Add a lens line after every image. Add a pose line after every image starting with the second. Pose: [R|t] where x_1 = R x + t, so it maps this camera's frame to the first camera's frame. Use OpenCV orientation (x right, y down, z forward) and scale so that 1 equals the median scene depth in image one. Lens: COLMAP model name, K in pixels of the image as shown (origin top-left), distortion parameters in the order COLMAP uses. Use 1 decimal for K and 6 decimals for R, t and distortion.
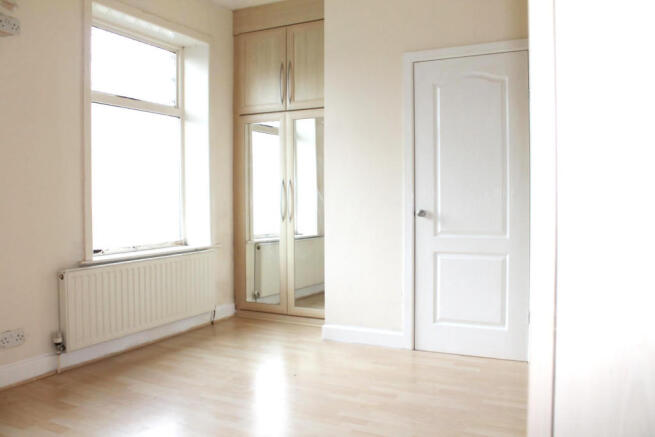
lens RADIAL K [[590.3, 0, 327.5], [0, 590.3, 218.5], [0, 0, 1]] dist [-0.006599, 0.001314]
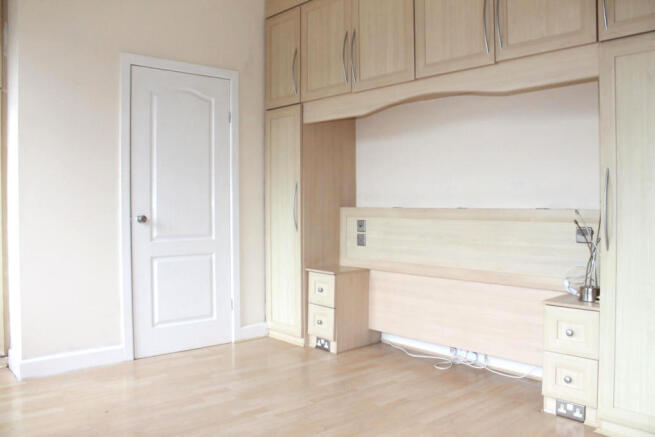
lens RADIAL K [[590.3, 0, 327.5], [0, 590.3, 218.5], [0, 0, 1]] dist [-0.006599, 0.001314]
pose [[0.405391, -0.015351, 0.914014, -0.620737], [0.030097, 0.999541, 0.003439, -0.003665], [-0.913648, 0.026115, 0.405667, 0.315825]]
